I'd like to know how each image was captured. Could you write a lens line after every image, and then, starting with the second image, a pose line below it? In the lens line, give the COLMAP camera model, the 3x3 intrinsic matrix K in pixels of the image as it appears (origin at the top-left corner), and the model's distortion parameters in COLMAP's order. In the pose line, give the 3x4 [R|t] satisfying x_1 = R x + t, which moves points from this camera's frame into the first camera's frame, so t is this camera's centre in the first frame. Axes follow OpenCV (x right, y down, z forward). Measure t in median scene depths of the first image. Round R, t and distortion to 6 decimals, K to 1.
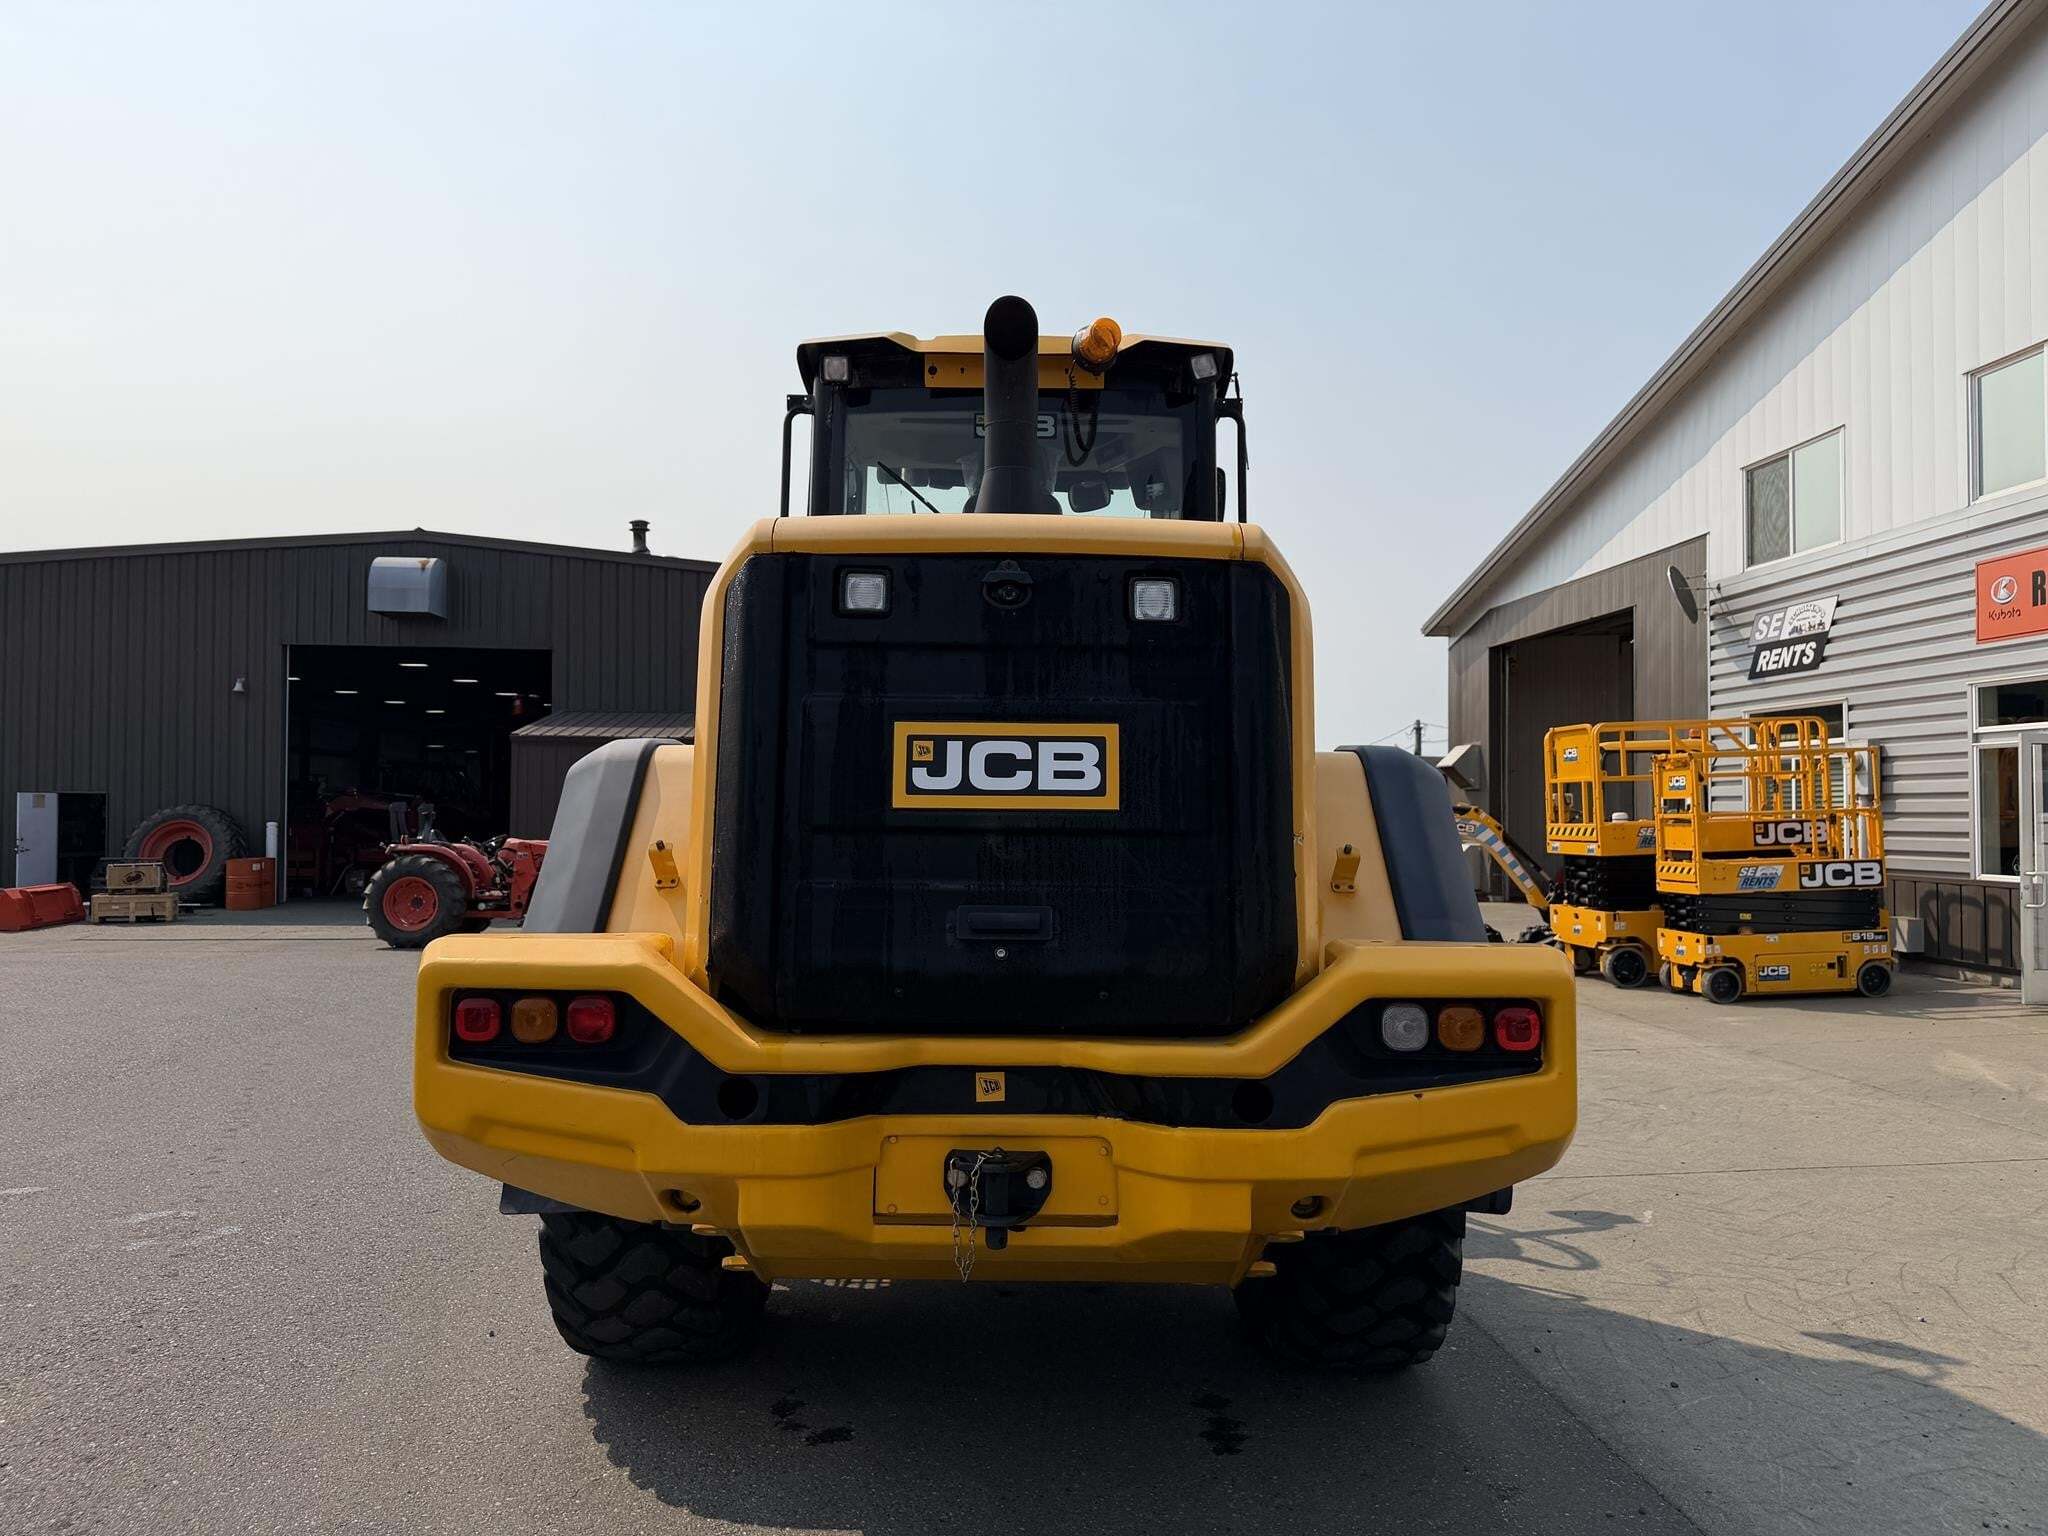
lens RADIAL K [[1446.9, 0, 1028.2], [0, 1446.9, 772.9], [0, 0, 1]] dist [0.052033, -0.050111]
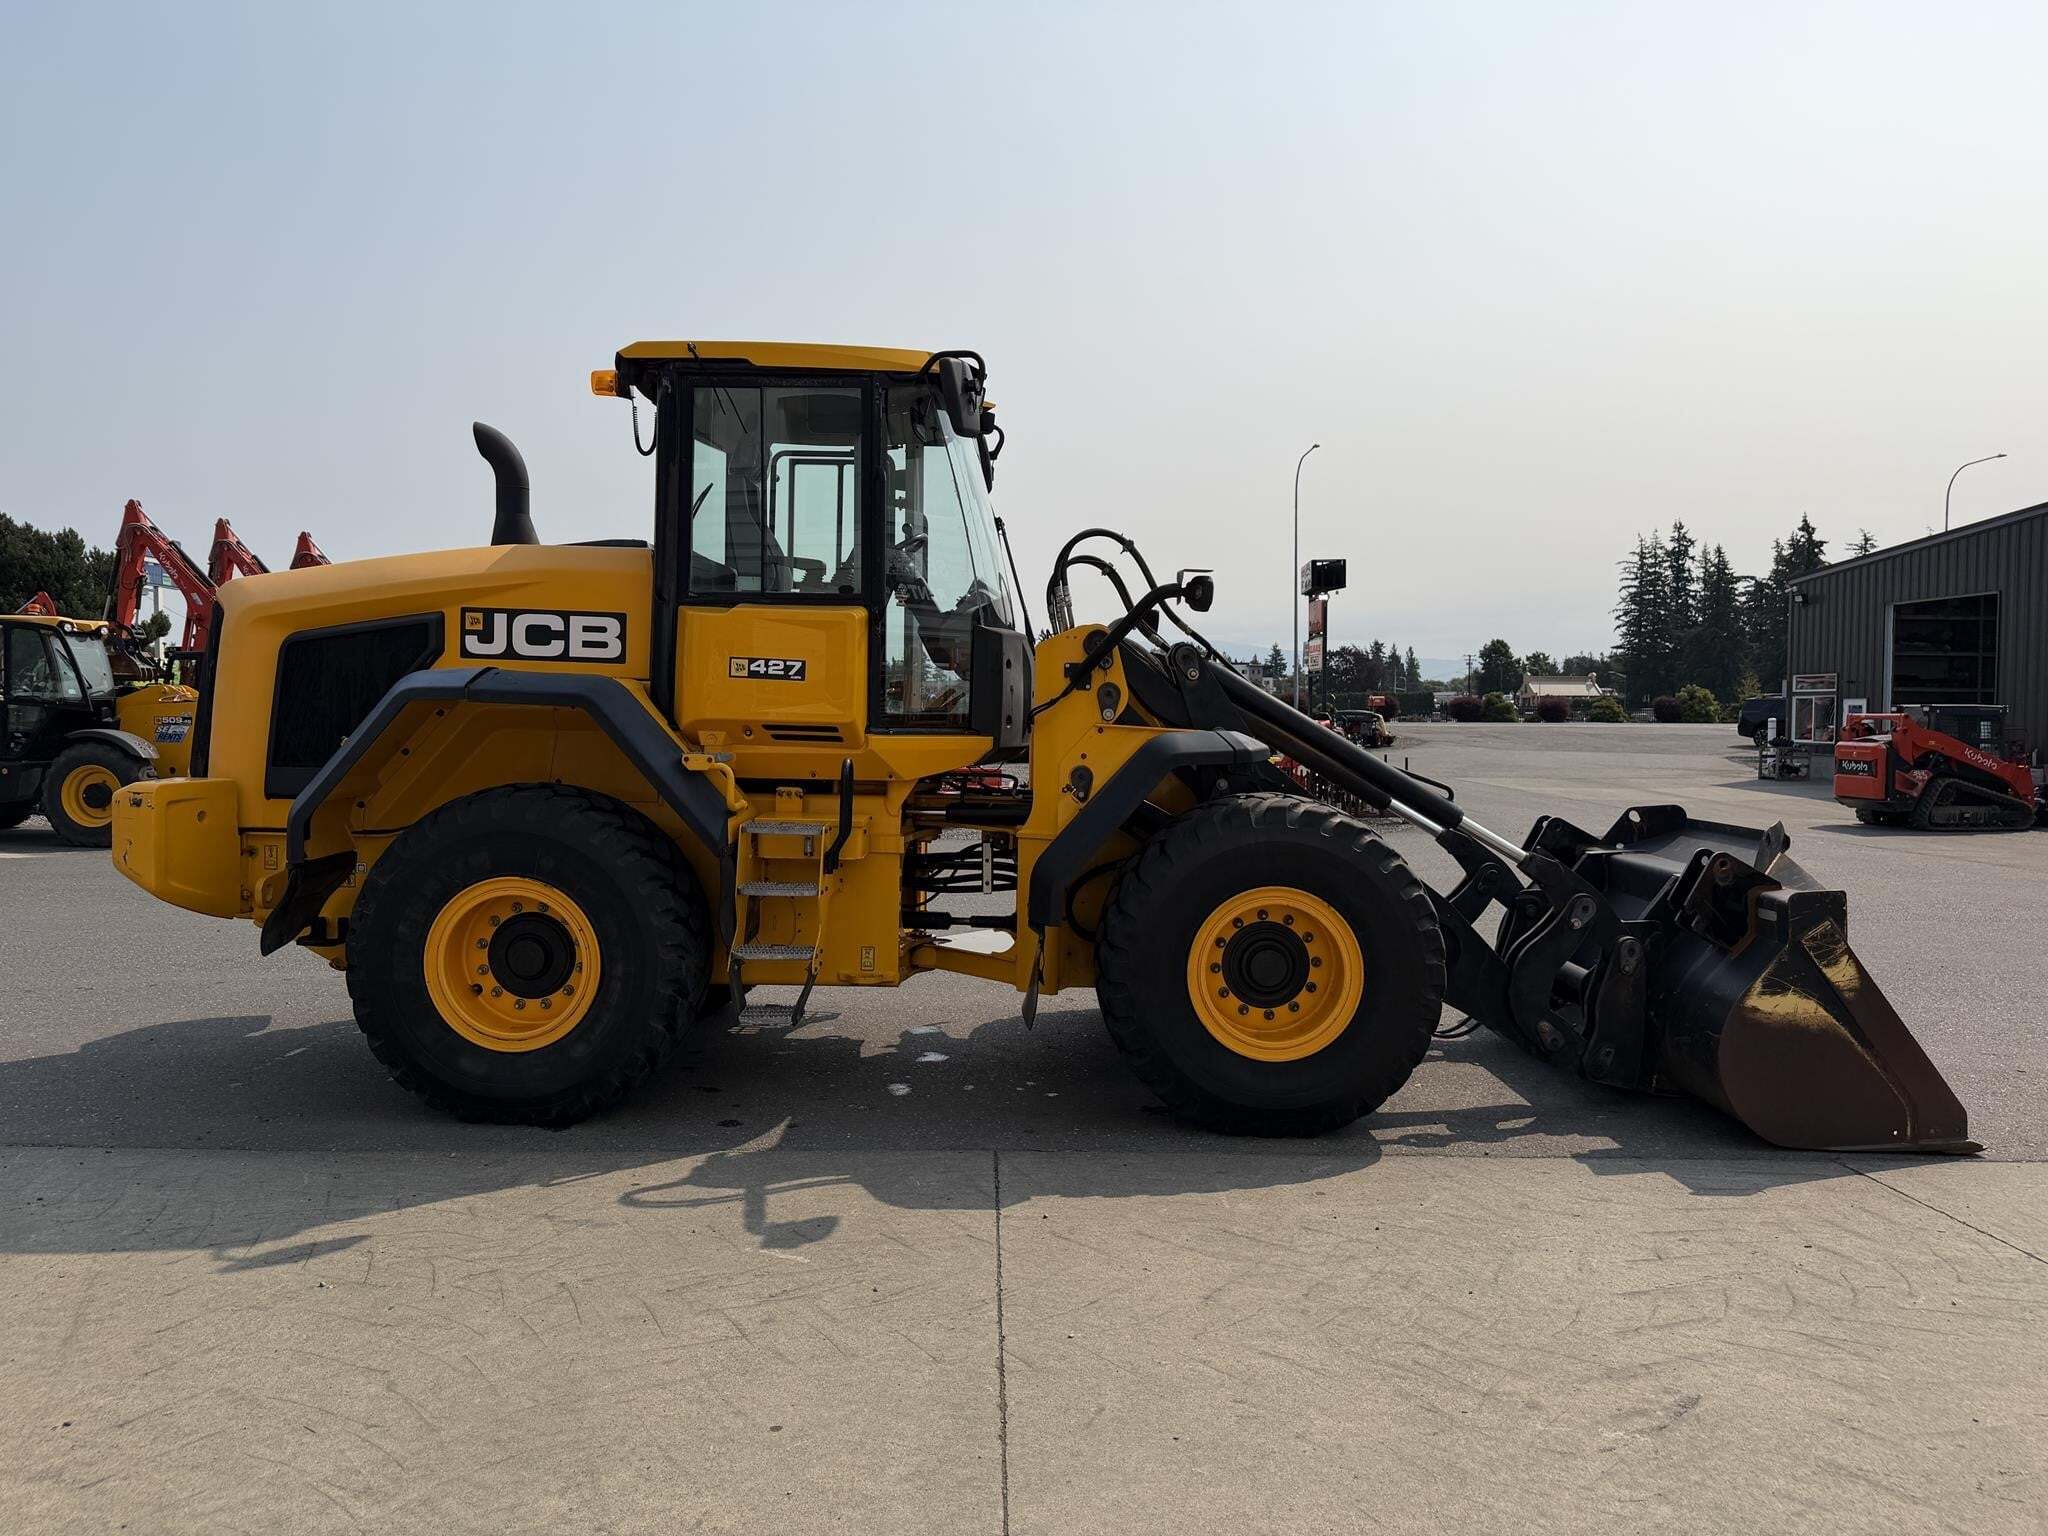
lens RADIAL K [[1446.9, 0, 1019.3], [0, 1446.9, 780.9], [0, 0, 1]] dist [0.052033, -0.050111]
pose [[-0.050536, 0.044866, -0.997714, 1.381081], [0.018630, 0.998859, 0.043974, 0.032199], [0.998548, -0.016365, -0.051314, 1.389815]]
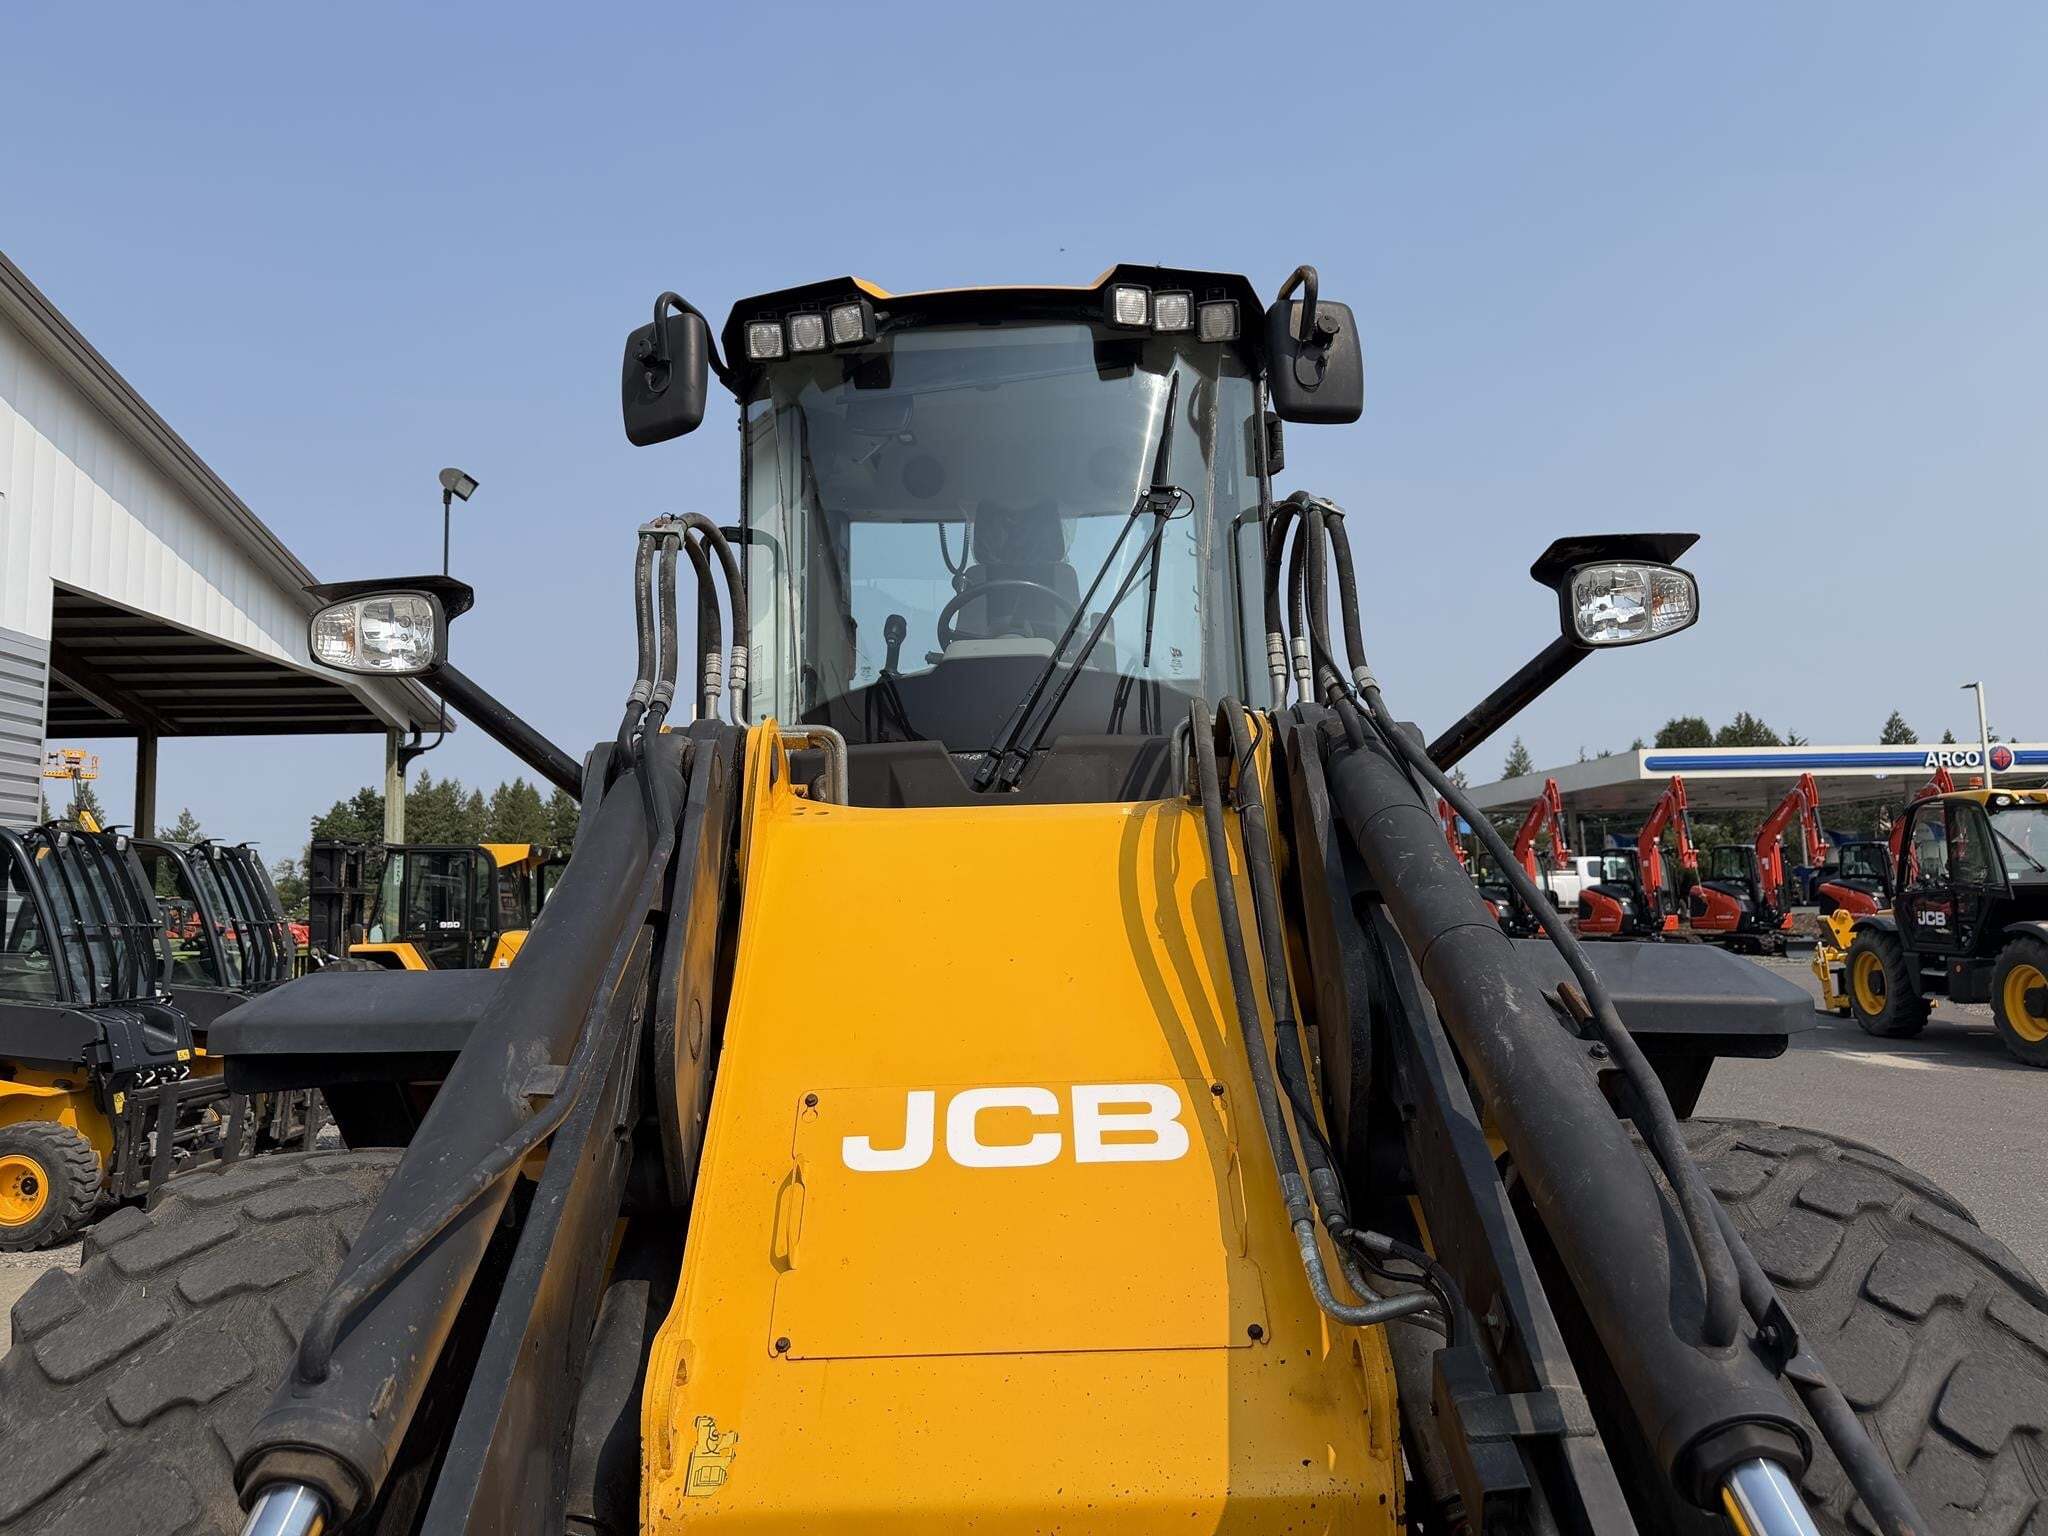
lens RADIAL K [[1446.9, 0, 1029.2], [0, 1446.9, 753.9], [0, 0, 1]] dist [0.052033, -0.050111]
pose [[-0.997722, 0.023933, 0.063076, -0.054414], [0.015413, 0.991095, -0.132260, 0.044284], [-0.065680, -0.130987, -0.989206, 1.963800]]
